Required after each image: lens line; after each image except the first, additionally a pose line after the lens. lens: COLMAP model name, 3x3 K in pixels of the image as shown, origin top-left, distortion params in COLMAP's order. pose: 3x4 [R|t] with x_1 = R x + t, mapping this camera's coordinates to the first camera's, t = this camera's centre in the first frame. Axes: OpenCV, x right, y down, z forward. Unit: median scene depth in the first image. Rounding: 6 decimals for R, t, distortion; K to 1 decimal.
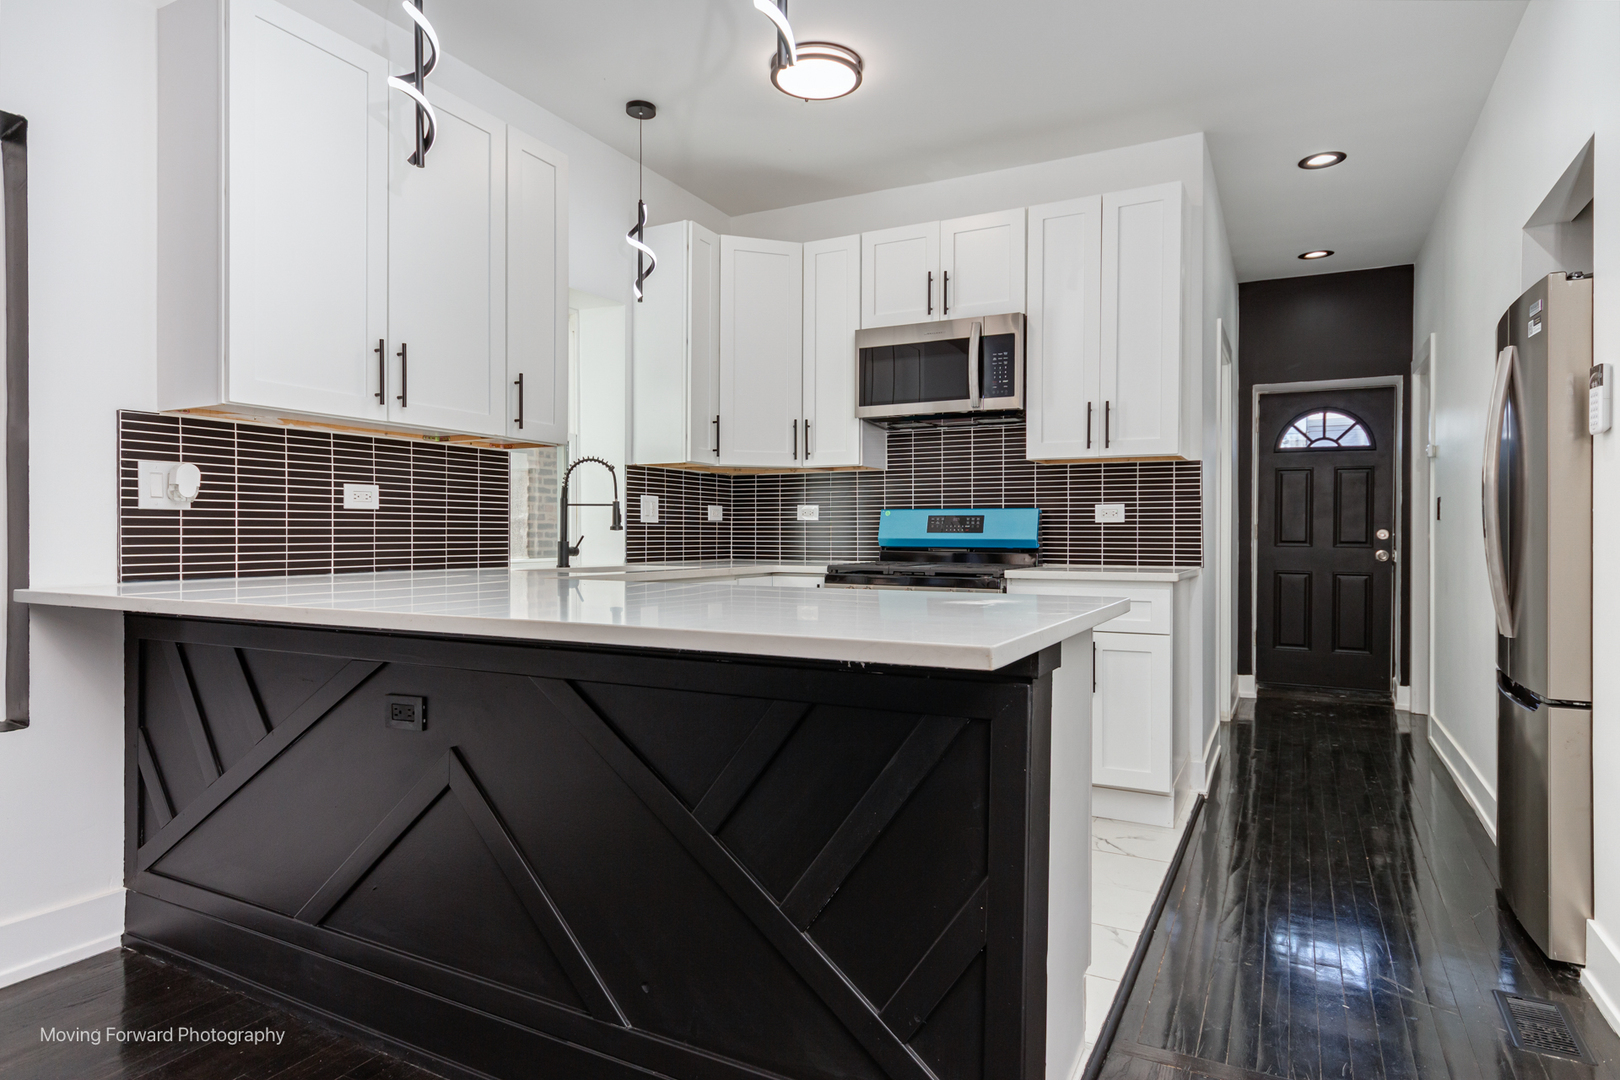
lens RADIAL K [[916.1, 0, 805.5], [0, 916.1, 533.8], [0, 0, 1]] dist [0.000612, -0.000829]
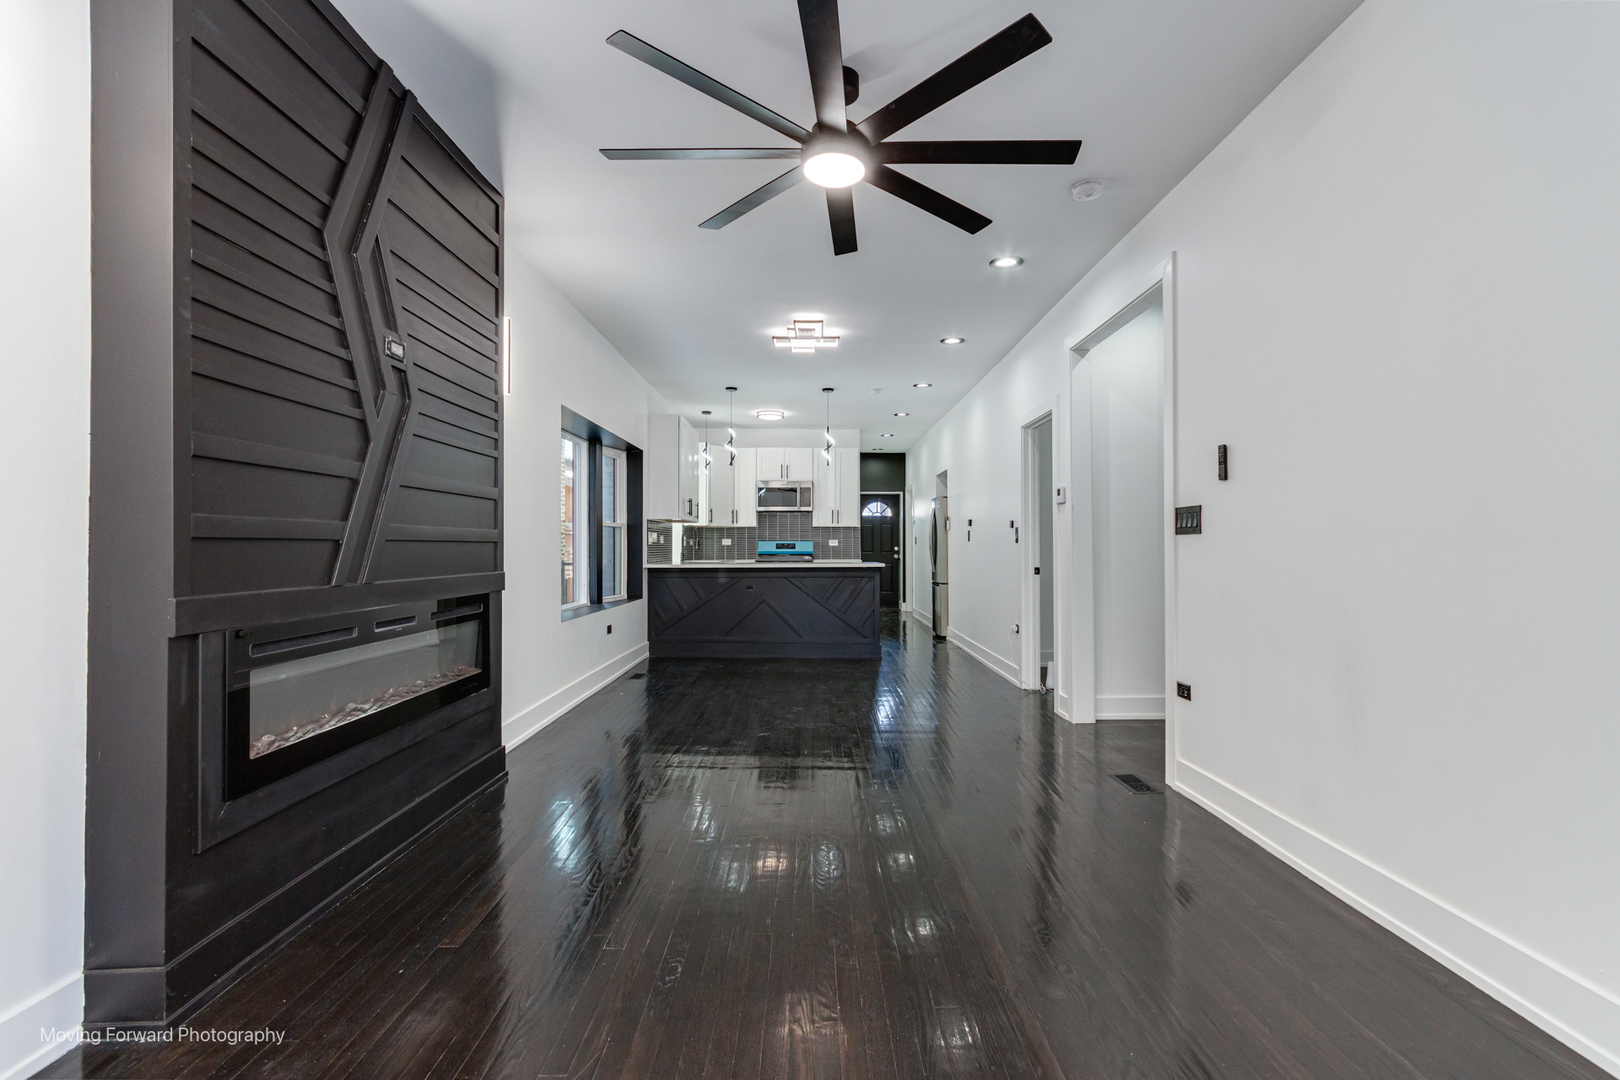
lens RADIAL K [[750.7, 0, 810.0], [0, 750.7, 540.0], [0, 0, 1]] dist [0.000017, -0.000019]
pose [[0.880713, -0.000093, 0.473651, -1.023570], [0.005005, 0.999946, -0.009109, -0.008874], [-0.473624, 0.010393, 0.880666, -1.324270]]
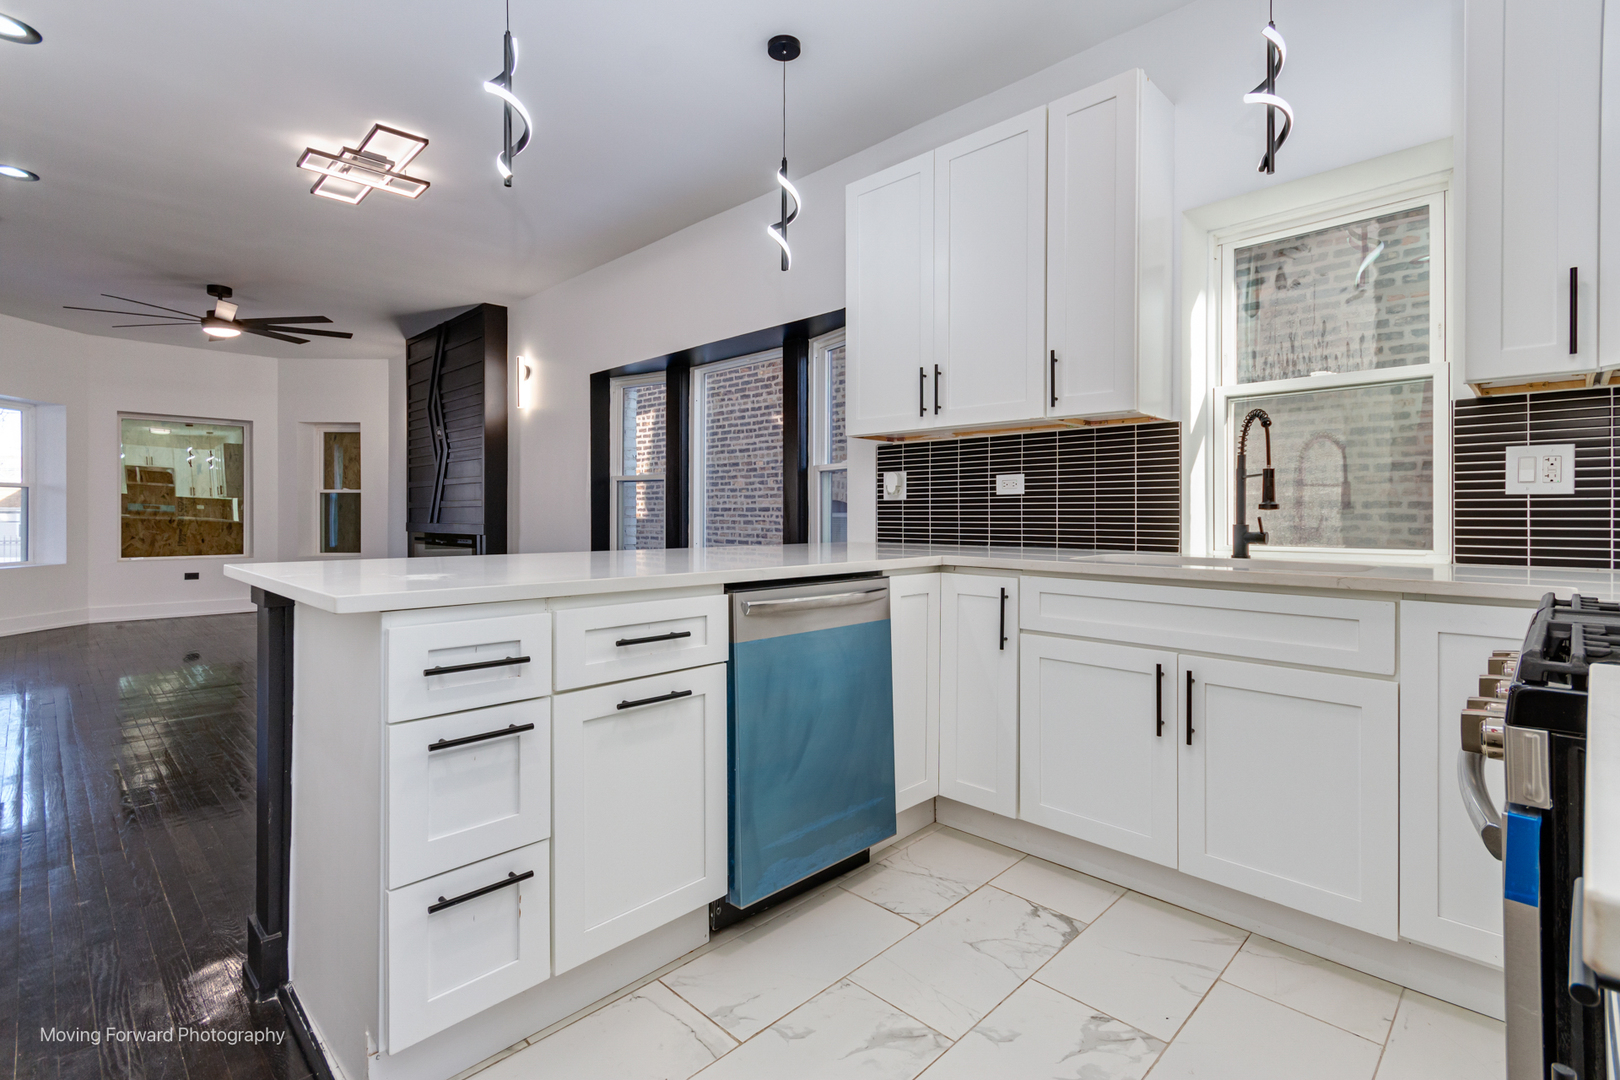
lens RADIAL K [[756.3, 0, 814.8], [0, 756.3, 513.0], [0, 0, 1]] dist [0.000285, -0.000076]
pose [[-0.277037, -0.004364, -0.960849, 0.435674], [-0.002170, 0.999990, -0.003916, 0.001730], [0.960857, 0.001001, -0.277044, 0.800295]]
